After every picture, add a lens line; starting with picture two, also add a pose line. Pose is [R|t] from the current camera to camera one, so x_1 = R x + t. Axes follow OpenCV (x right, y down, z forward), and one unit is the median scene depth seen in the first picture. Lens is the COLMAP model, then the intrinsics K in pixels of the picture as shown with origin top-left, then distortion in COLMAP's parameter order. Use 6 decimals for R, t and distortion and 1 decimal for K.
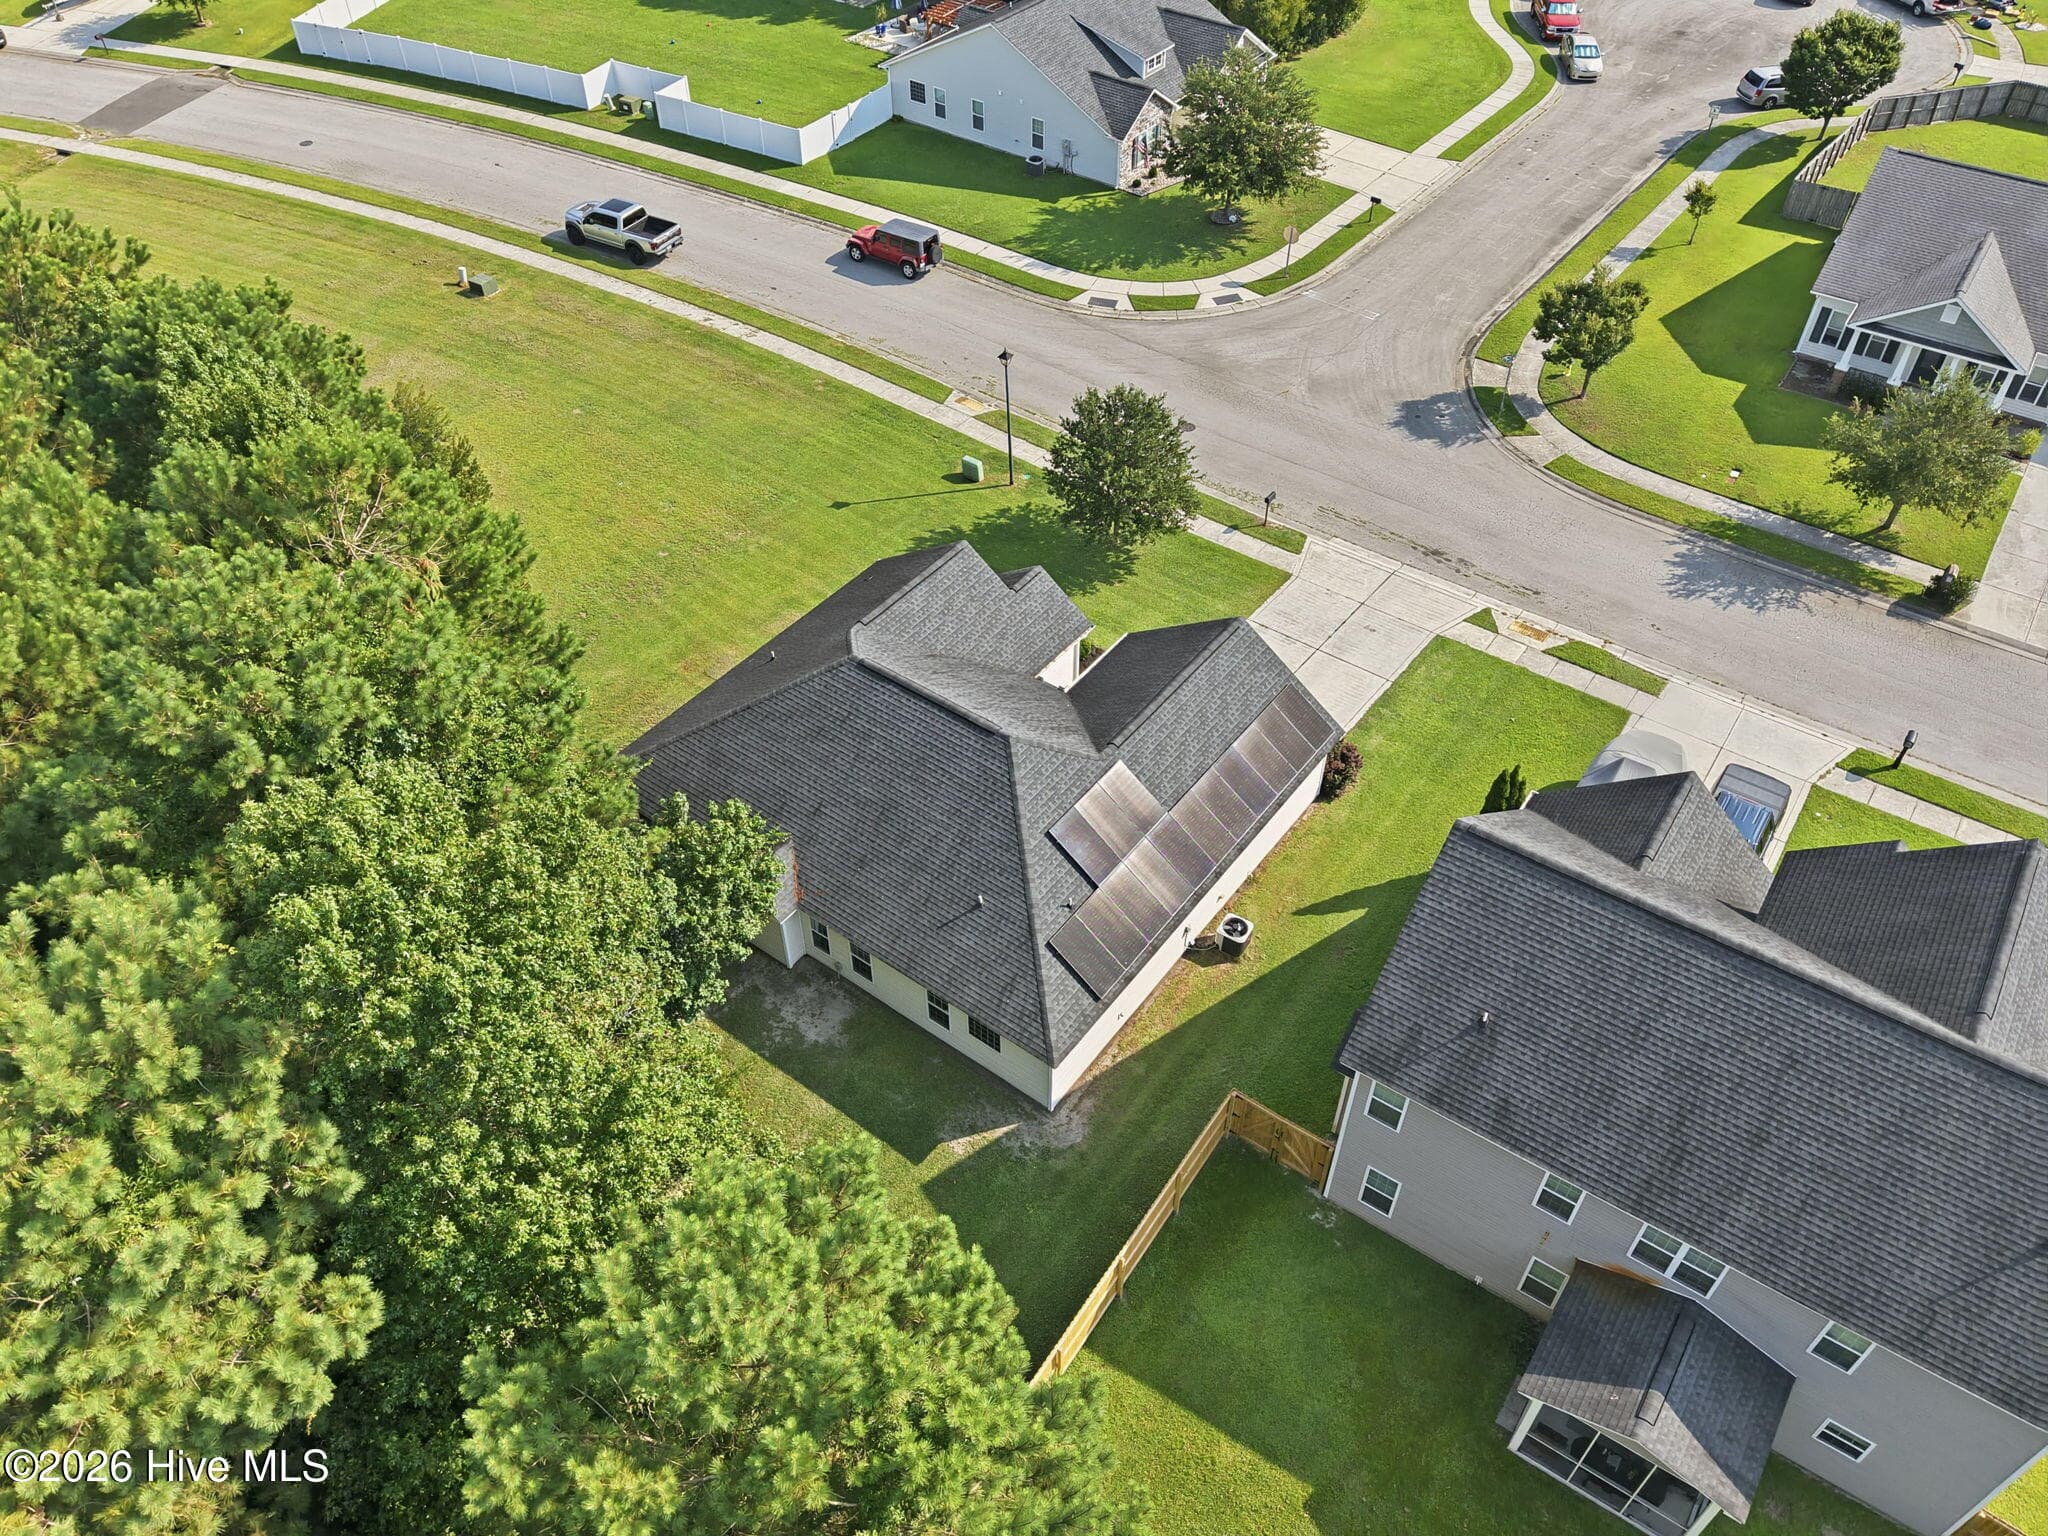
lens RADIAL K [[1606.3, 0, 1031.8], [0, 1606.3, 722.1], [0, 0, 1]] dist [0.006253, -0.006764]
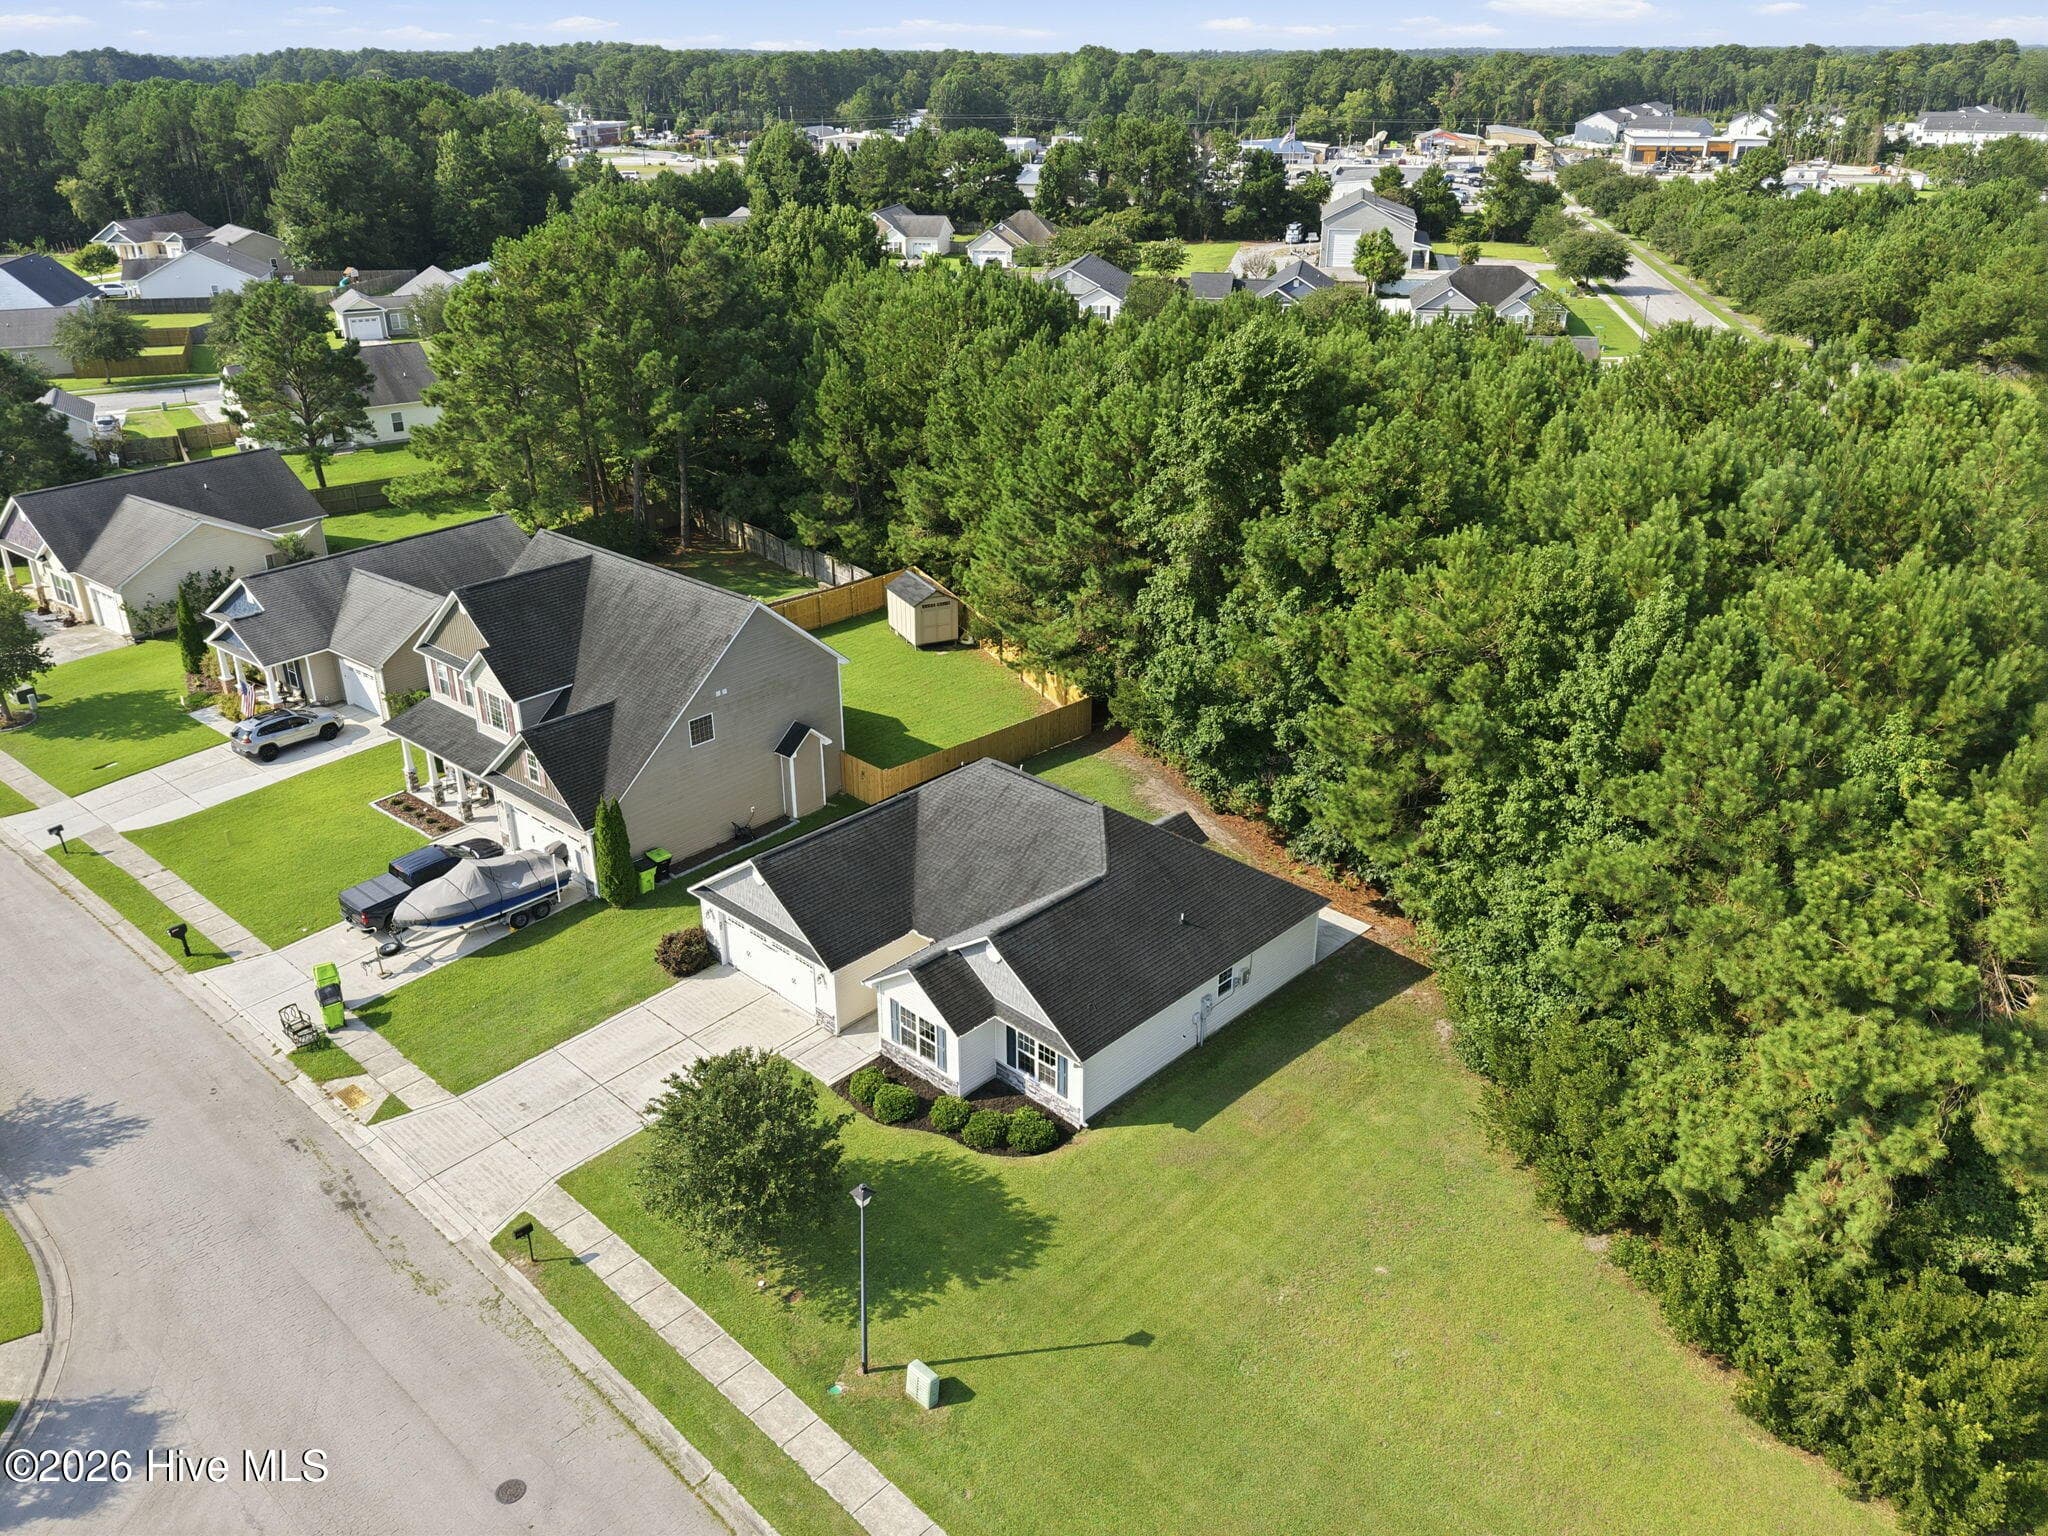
lens RADIAL K [[1606.3, 0, 1031.8], [0, 1606.3, 722.1], [0, 0, 1]] dist [0.006253, -0.006764]
pose [[-0.991039, -0.053346, 0.122454, -0.144102], [0.090625, 0.404923, 0.909849, -0.829257], [-0.098121, 0.912793, -0.396460, 1.023230]]
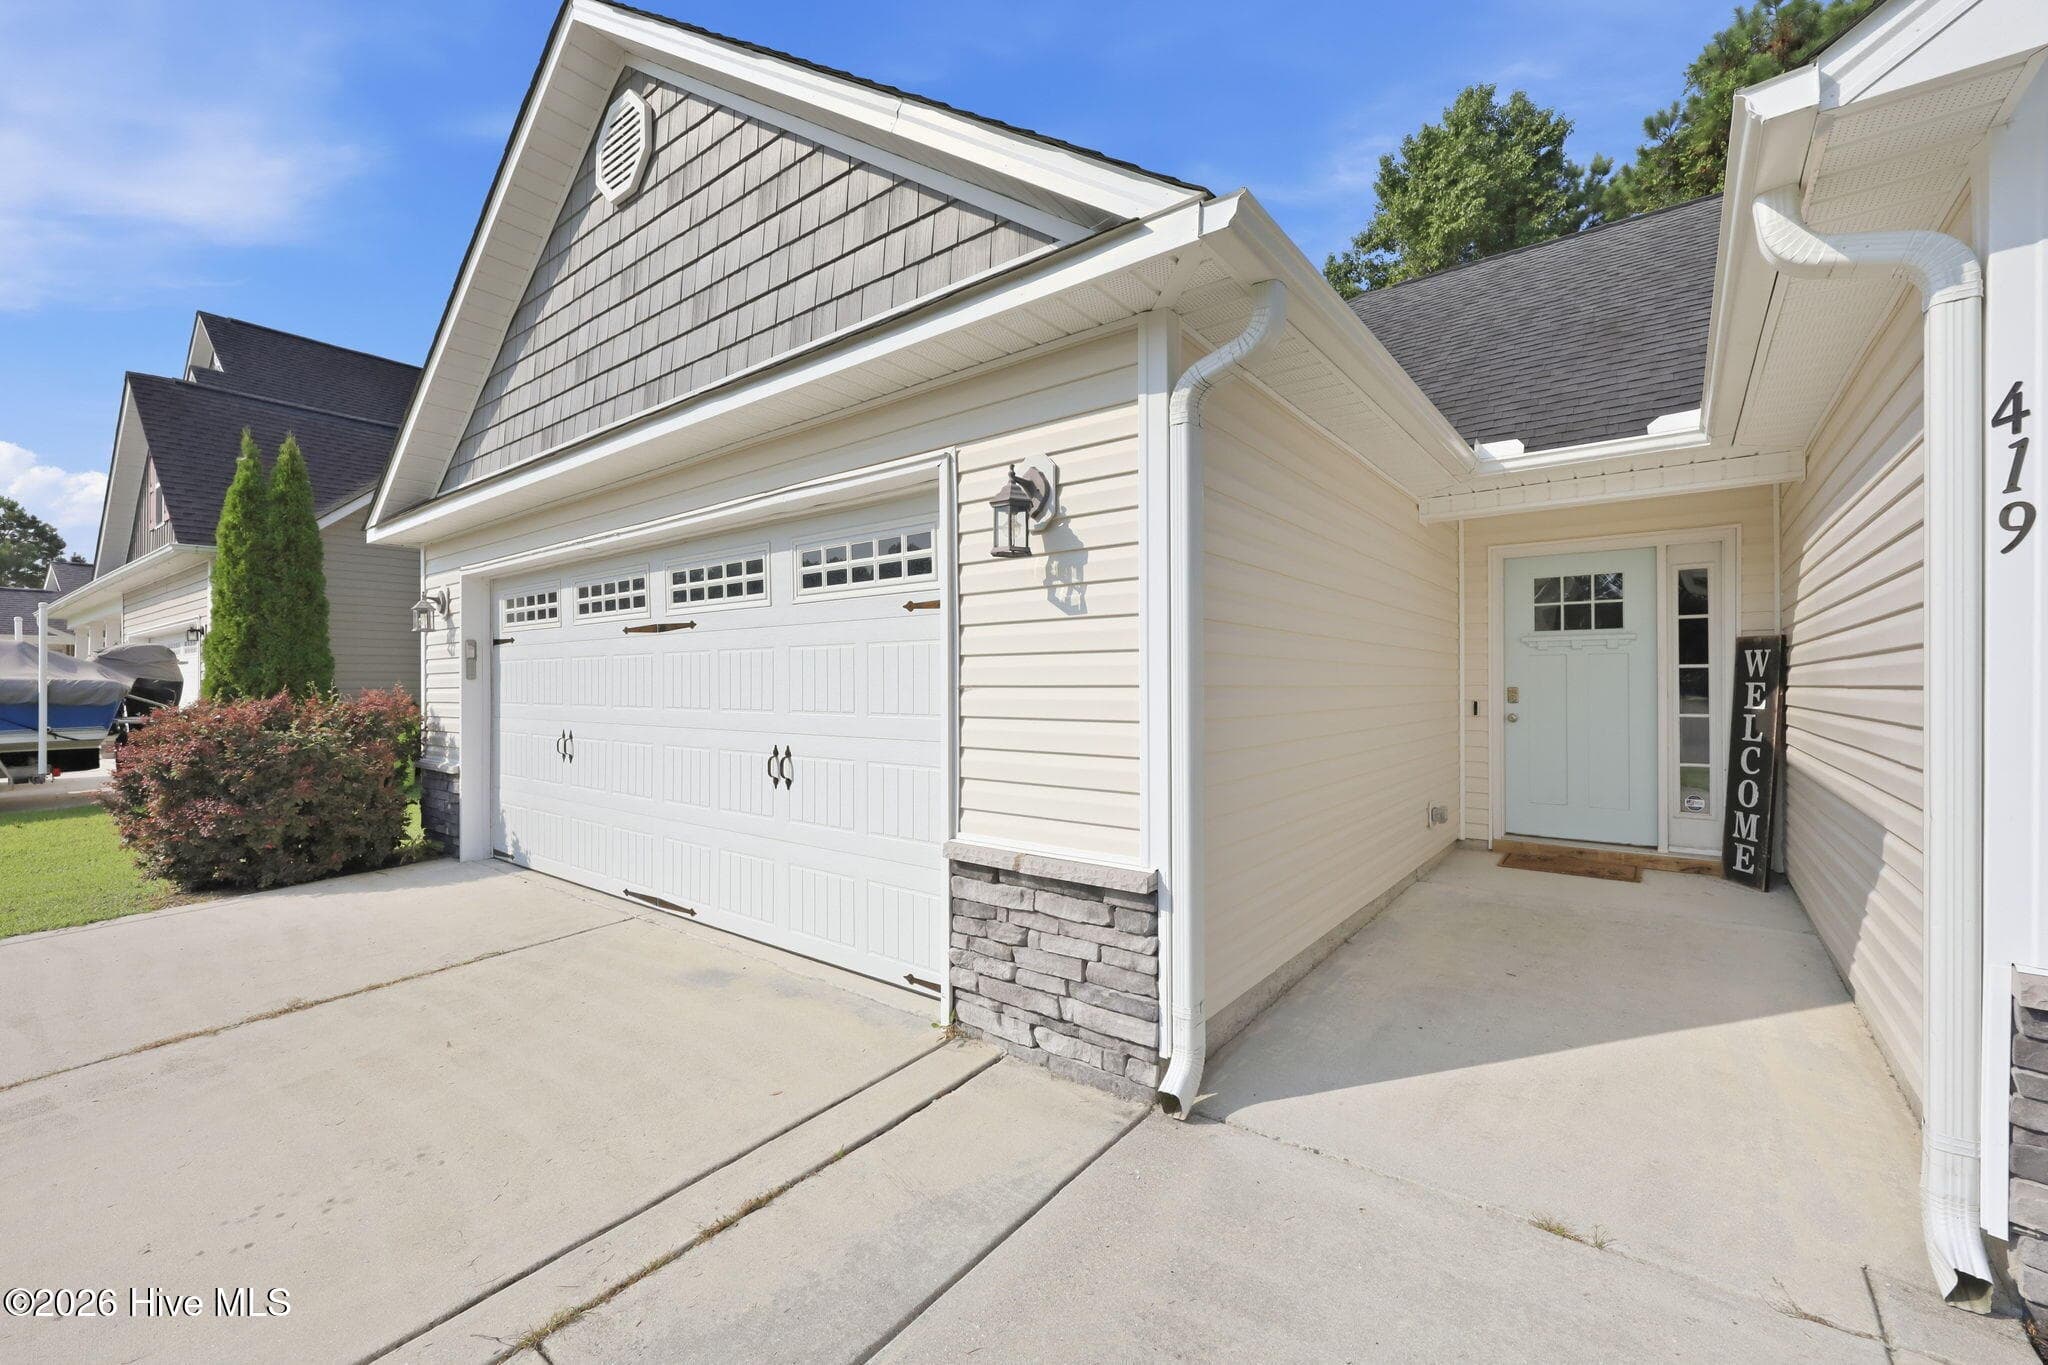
lens RADIAL K [[844.9, 0, 1024.0], [0, 844.9, 682.5], [0, 0, 1]] dist [-0.002245, -0.000187]
pose [[-0.999467, 0.005750, 0.032129, 0.057459], [0.026265, 0.726081, 0.687108, -0.055670], [-0.019378, 0.687585, -0.725845, 0.867314]]
